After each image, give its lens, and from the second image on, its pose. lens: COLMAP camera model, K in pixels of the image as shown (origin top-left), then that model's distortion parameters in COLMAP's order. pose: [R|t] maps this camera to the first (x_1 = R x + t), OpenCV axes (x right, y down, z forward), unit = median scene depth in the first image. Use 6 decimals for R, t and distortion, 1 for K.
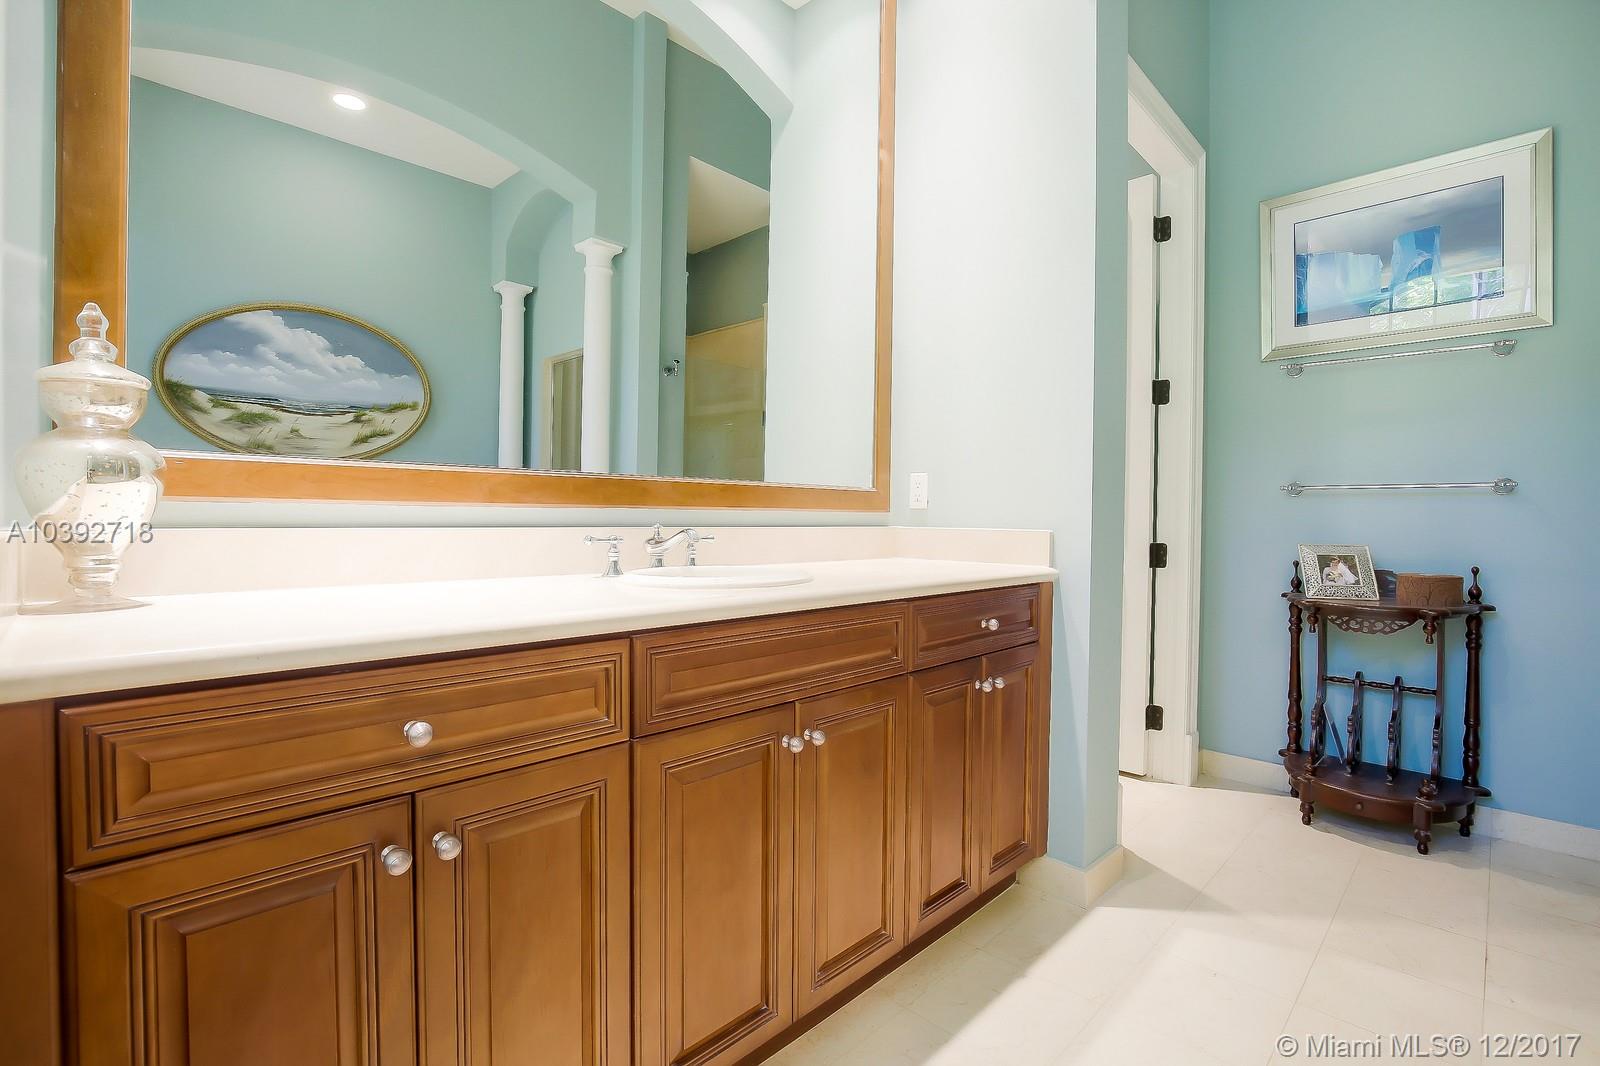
lens RADIAL K [[733.9, 0, 803.6], [0, 733.9, 528.4], [0, 0, 1]] dist [-0.037414, 0.007289]
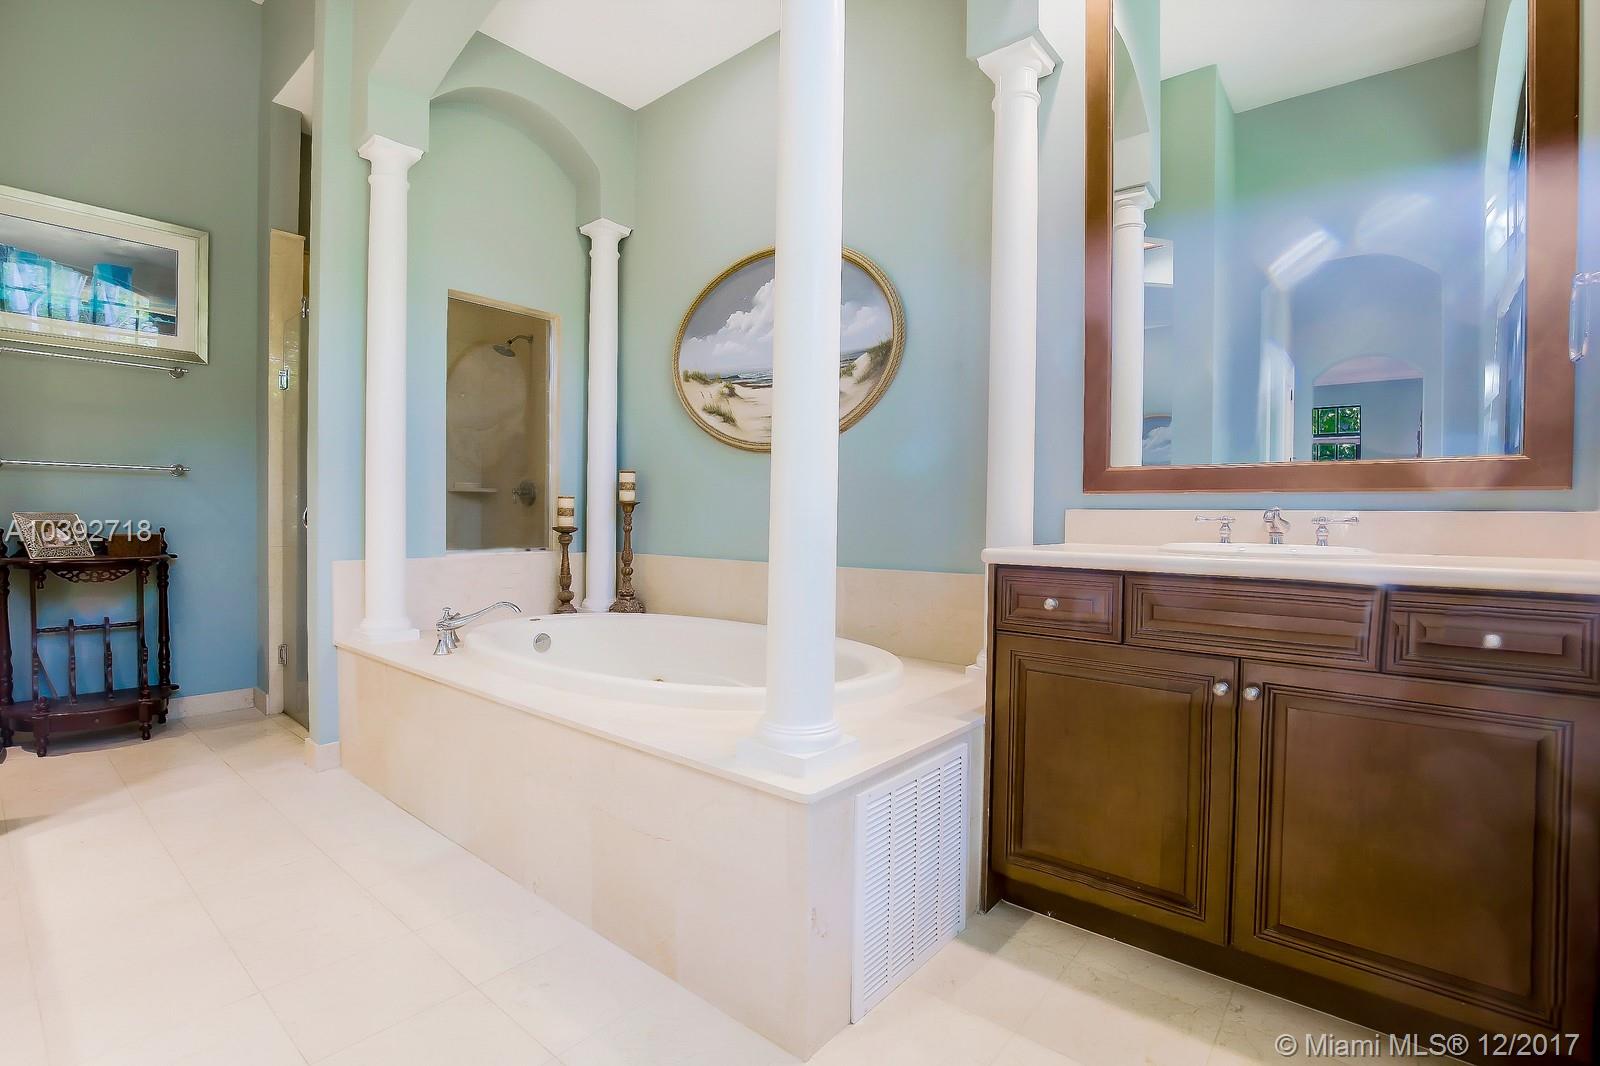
lens RADIAL K [[733.9, 0, 803.6], [0, 733.9, 528.4], [0, 0, 1]] dist [-0.037414, 0.007289]
pose [[-0.076831, -0.024451, 0.996744, -0.536933], [0.000540, 0.999698, 0.024565, 0.021937], [-0.997044, 0.002426, -0.076795, -0.134286]]
